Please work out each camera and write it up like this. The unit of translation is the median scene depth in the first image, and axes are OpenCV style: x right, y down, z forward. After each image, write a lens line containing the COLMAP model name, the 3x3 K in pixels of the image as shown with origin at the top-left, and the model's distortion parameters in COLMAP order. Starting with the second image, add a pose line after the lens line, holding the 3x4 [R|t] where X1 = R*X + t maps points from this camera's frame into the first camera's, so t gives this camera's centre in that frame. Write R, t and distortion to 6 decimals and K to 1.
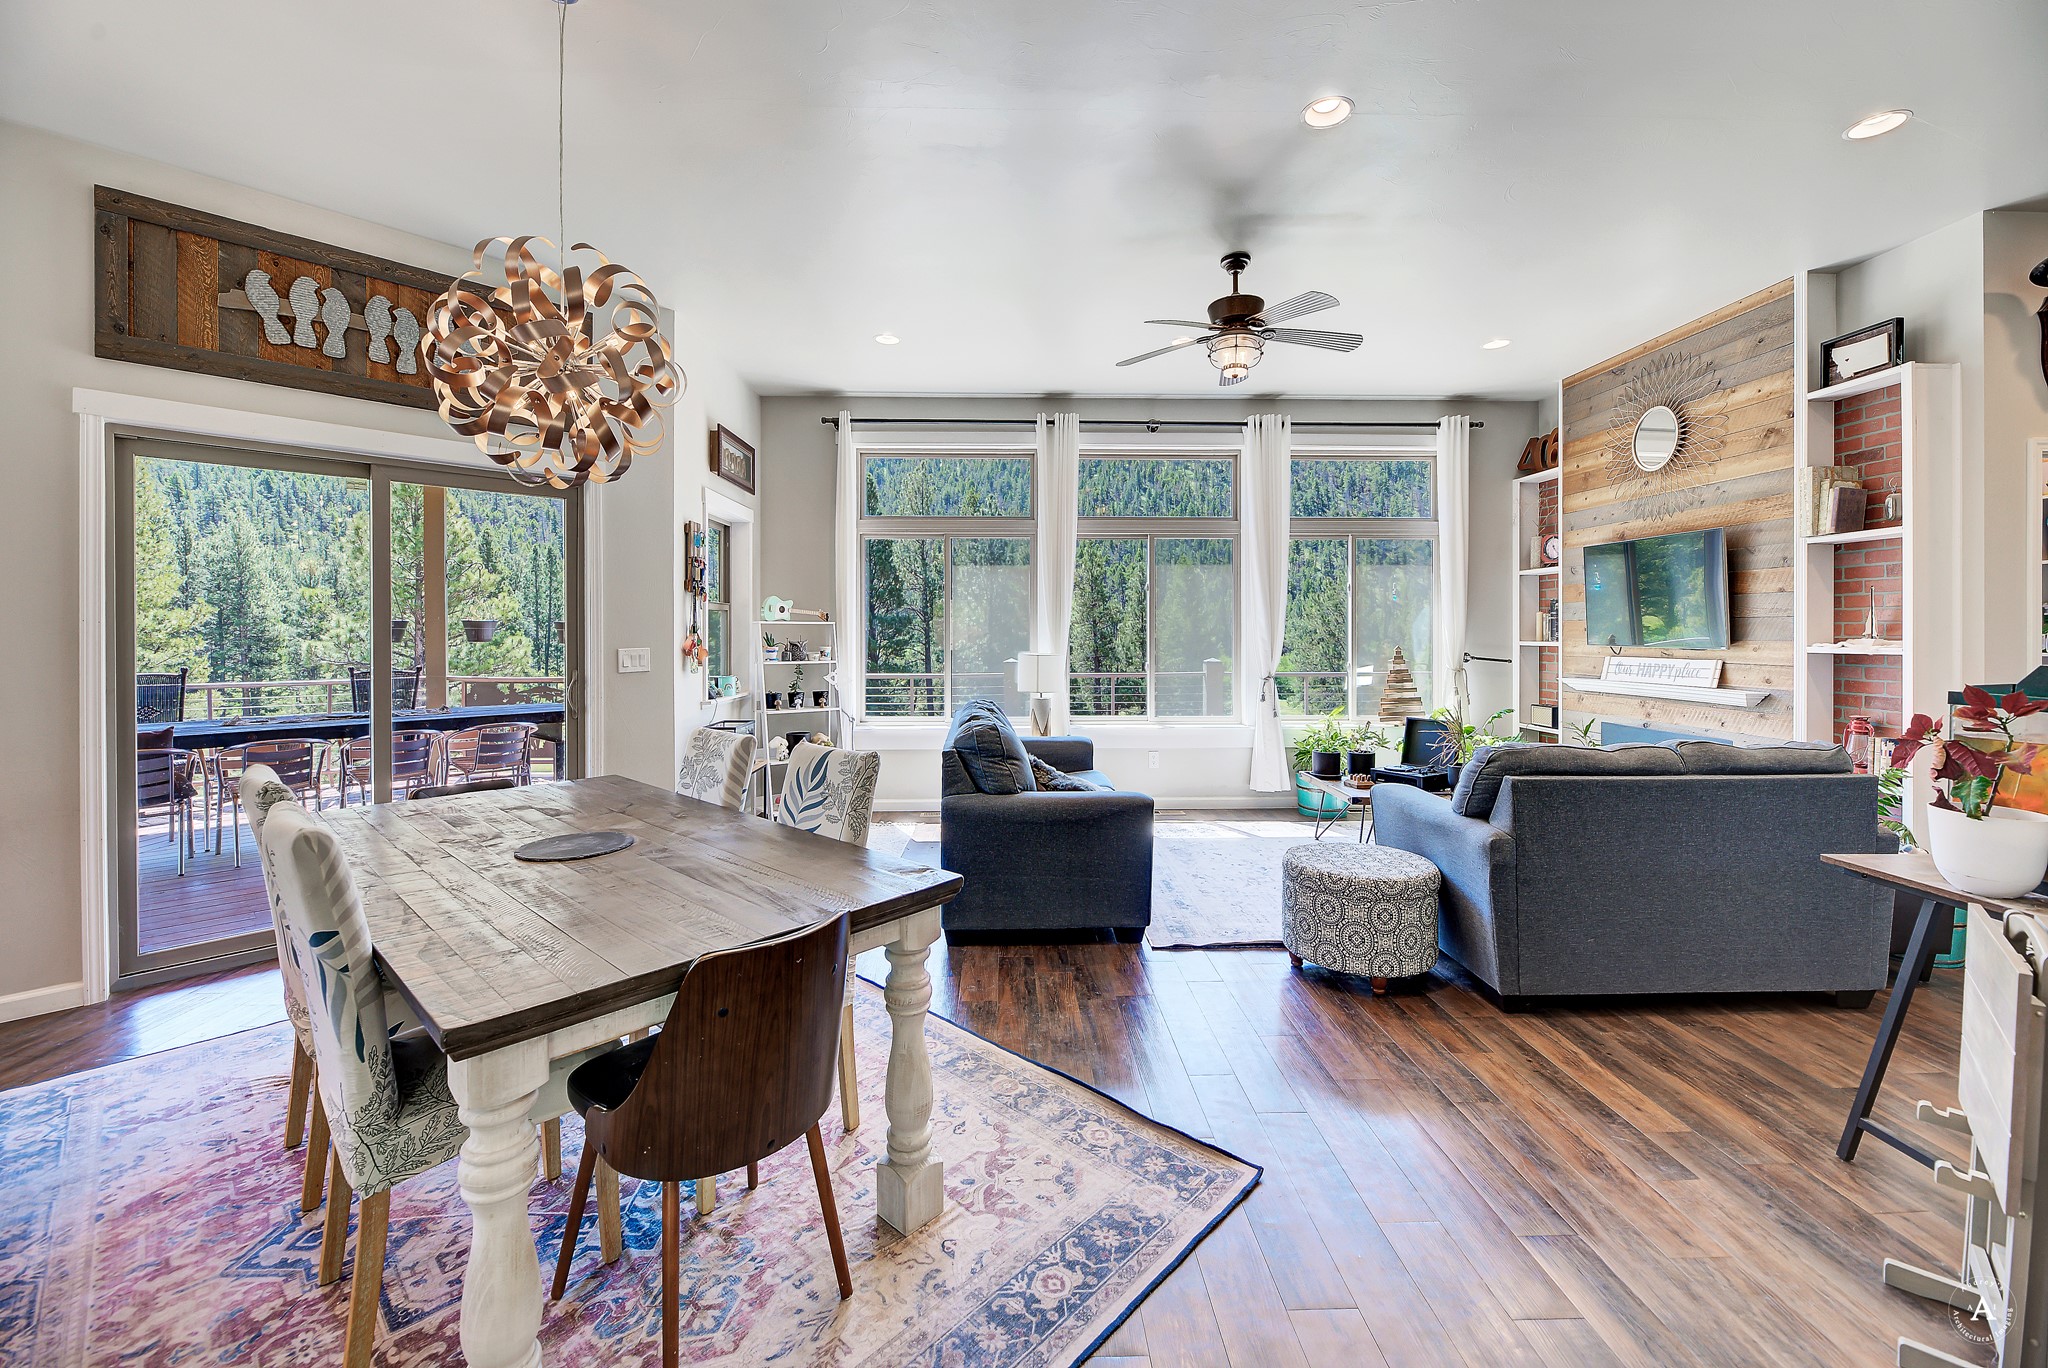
lens RADIAL K [[834.8, 0, 1027.5], [0, 834.8, 627.1], [0, 0, 1]] dist [-0.001264, -0.000823]
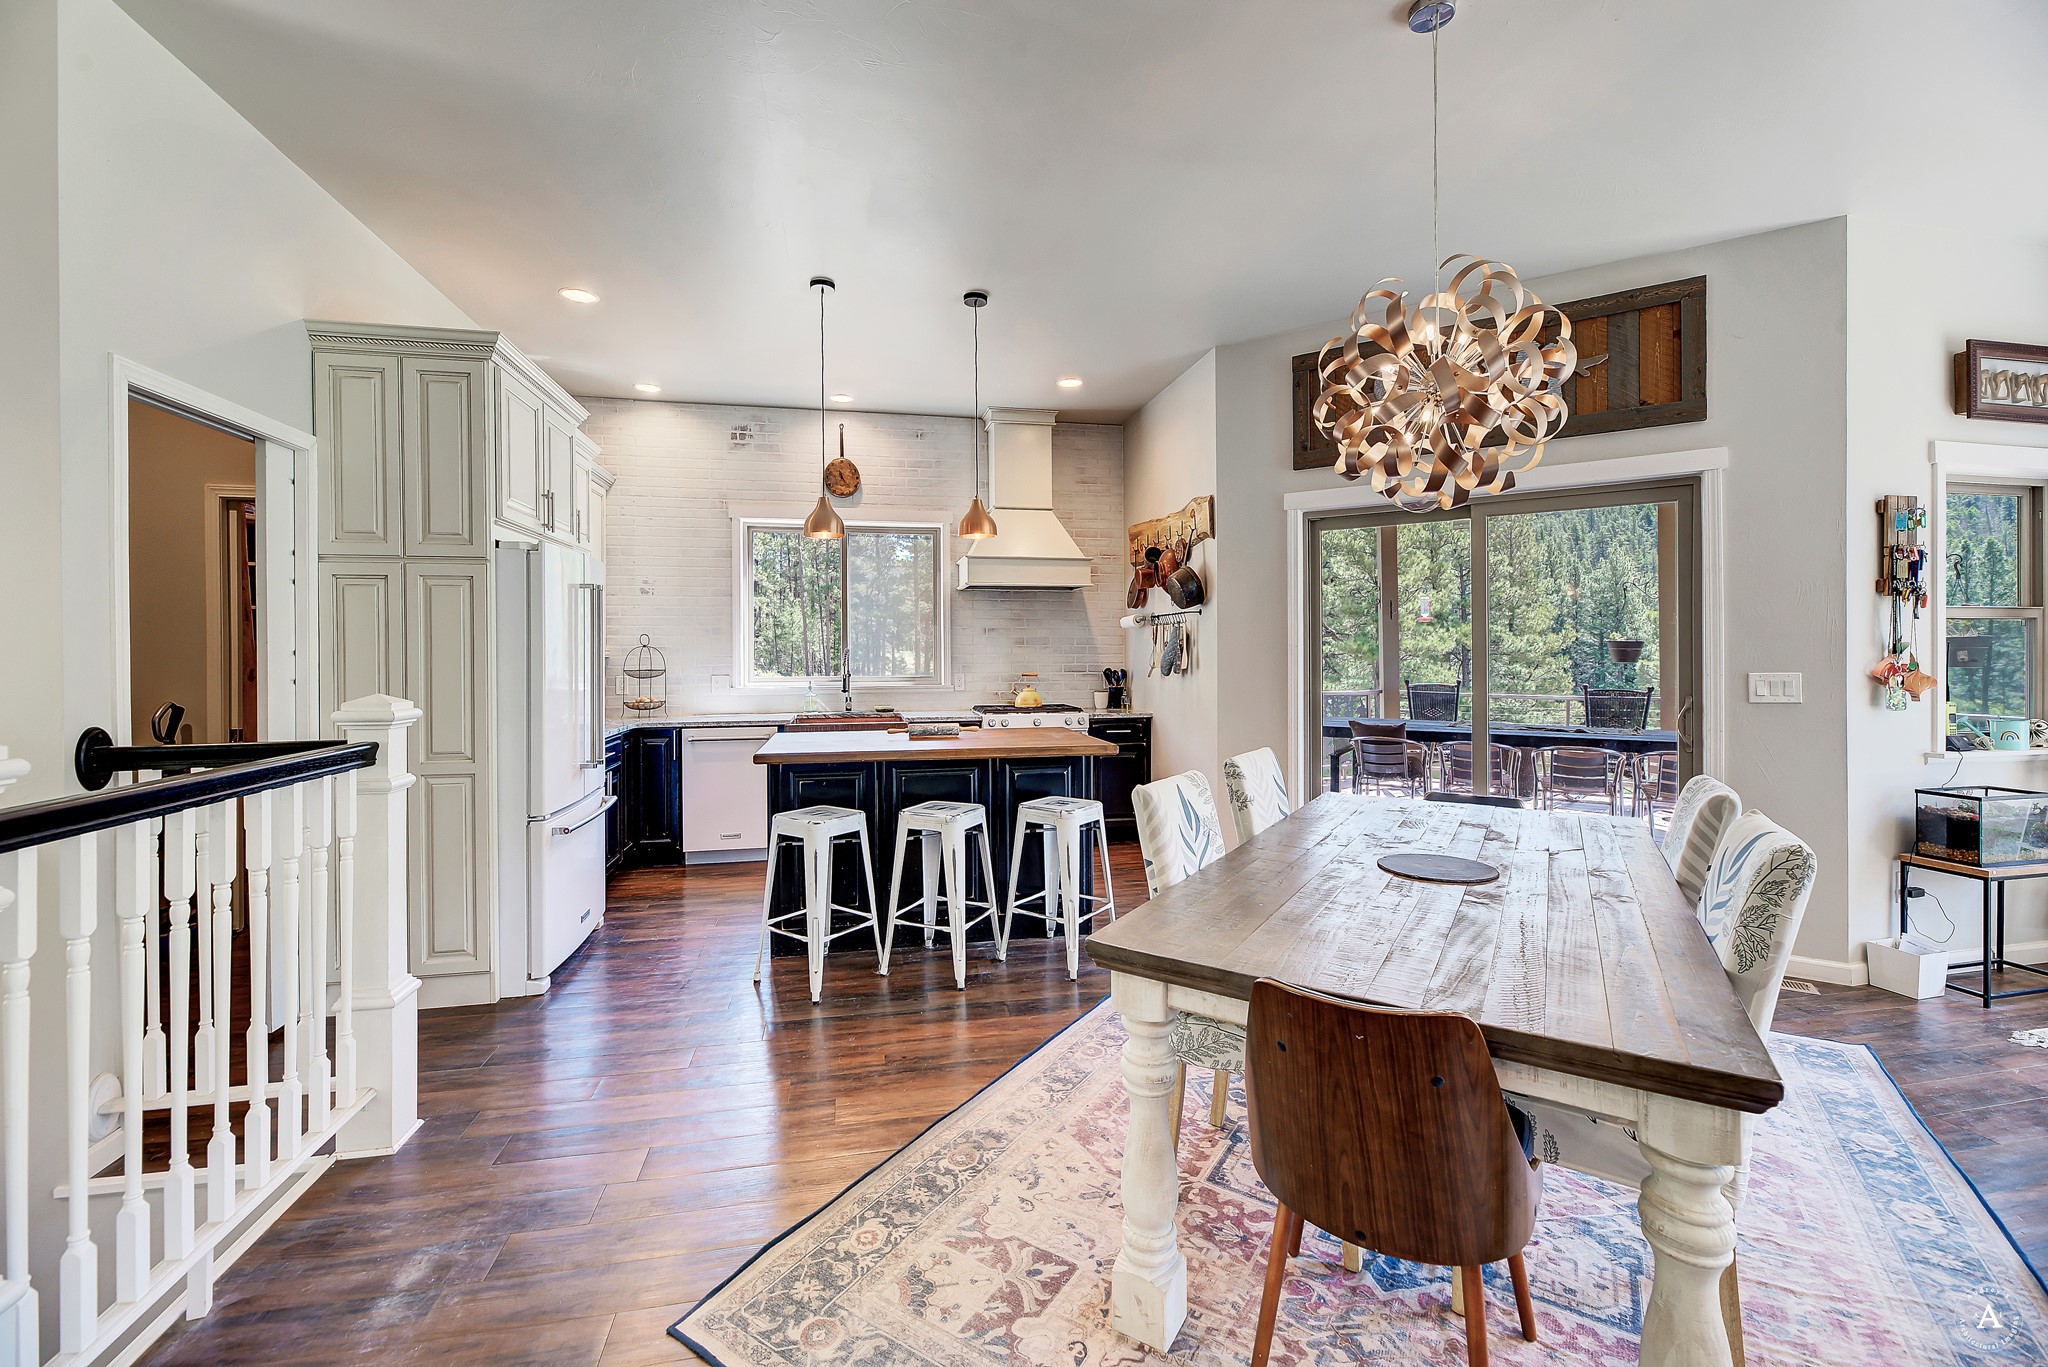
lens RADIAL K [[834.8, 0, 1053.4], [0, 834.8, 645.0], [0, 0, 1]] dist [-0.001264, -0.000823]
pose [[0.170719, -0.011232, -0.985256, 0.156142], [0.008510, 0.999915, -0.009924, 0.000941], [0.985283, -0.006691, 0.170800, 0.162409]]
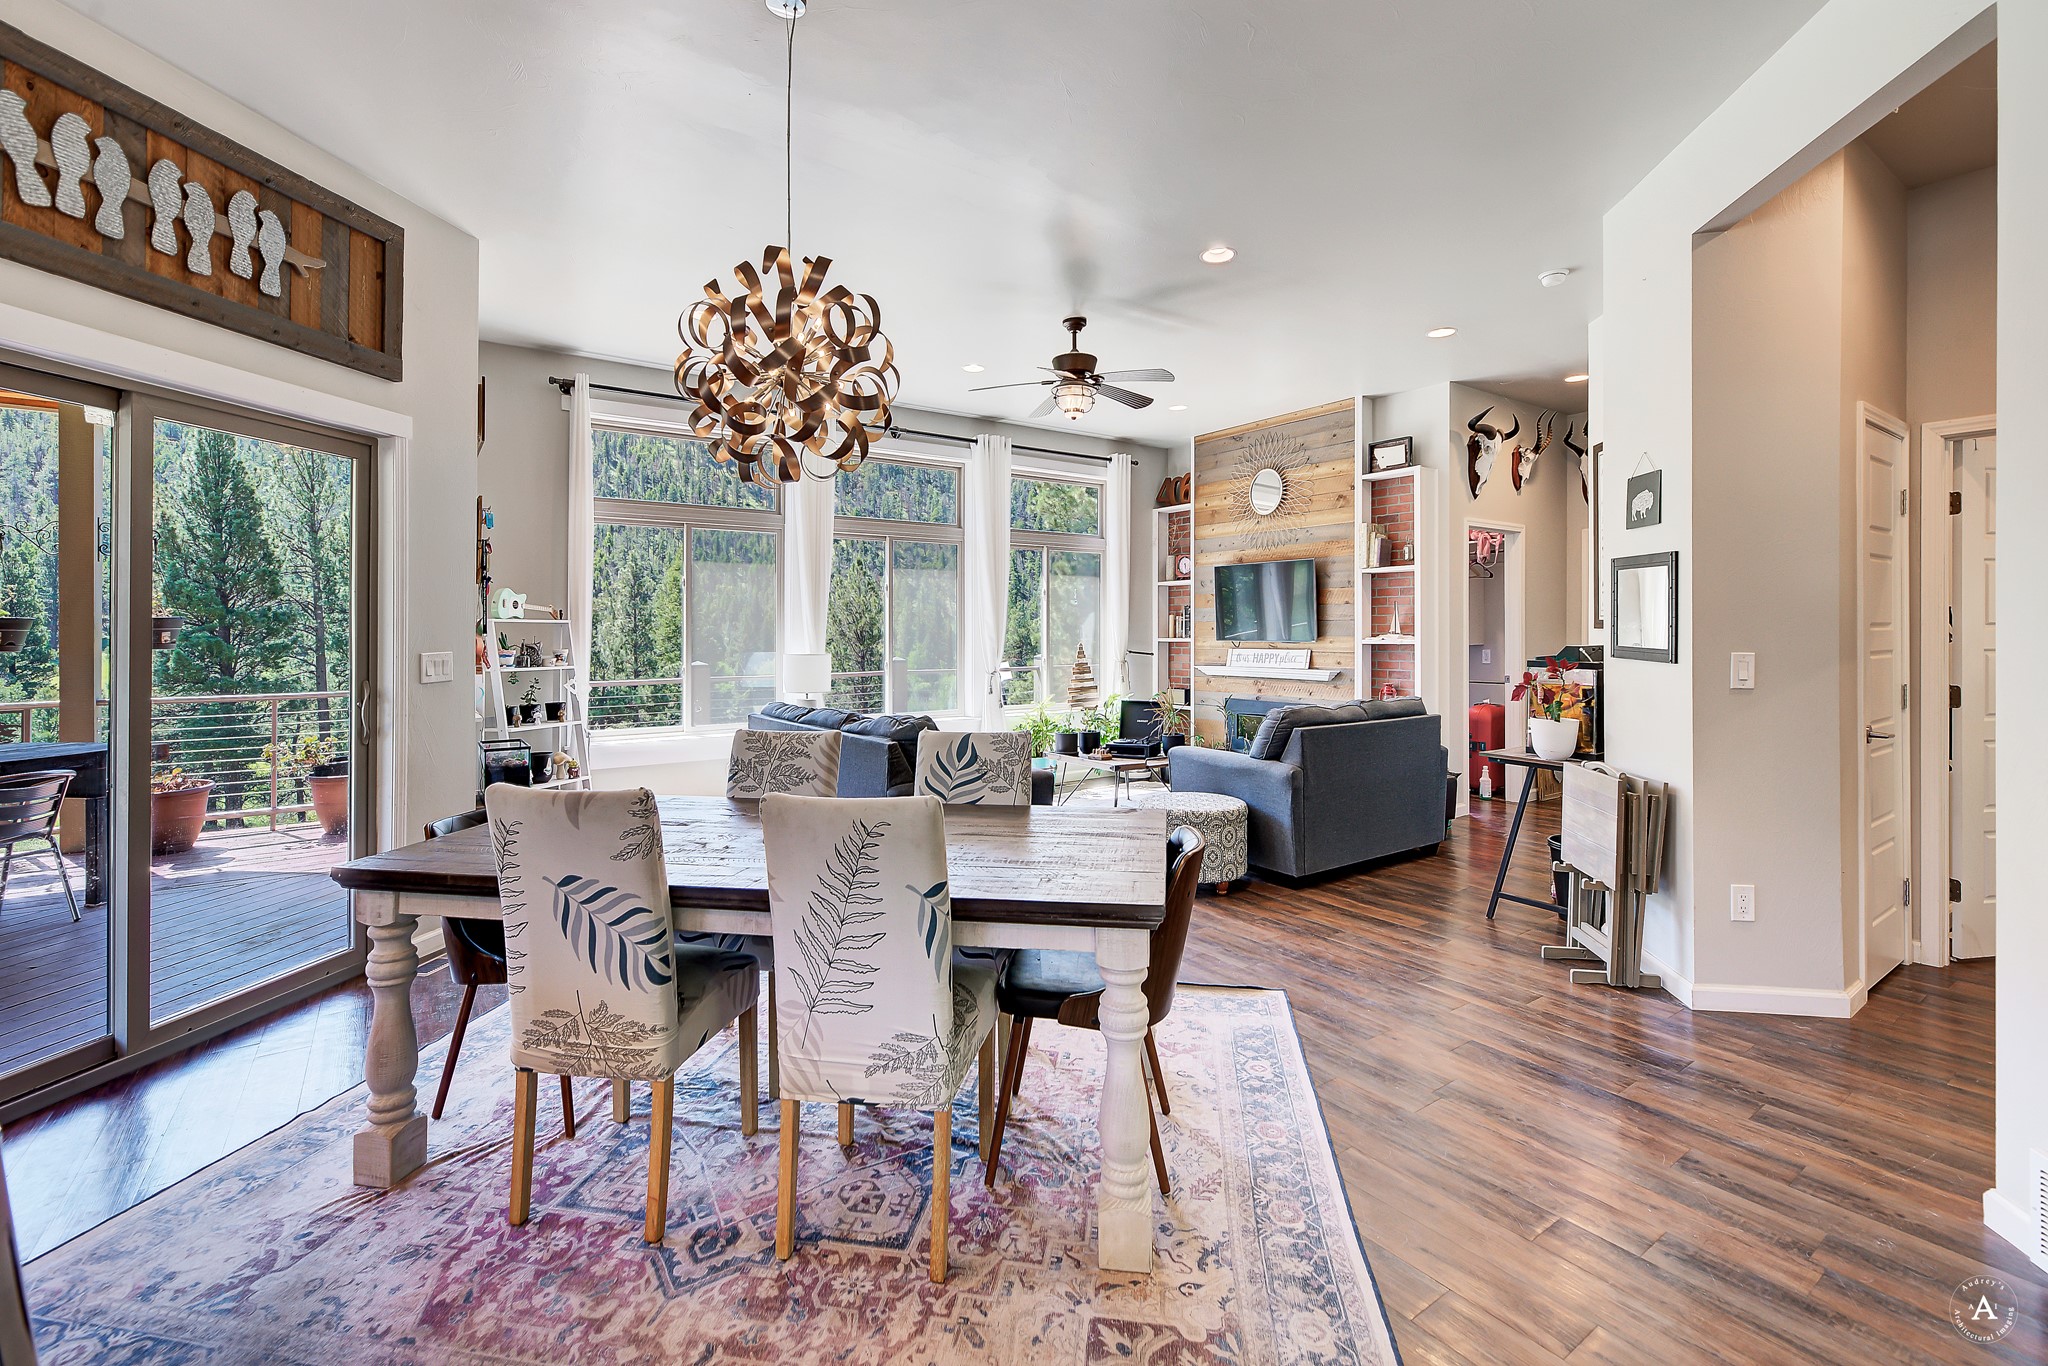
lens RADIAL K [[904.3, 0, 1061.5], [0, 904.3, 606.8], [0, 0, 1]] dist [0.004546, -0.001344]
pose [[0.821042, 0.013169, 0.570716, -0.393838], [-0.000540, 0.999751, -0.022293, 0.000717], [-0.570868, 0.017996, 0.820845, -0.044608]]
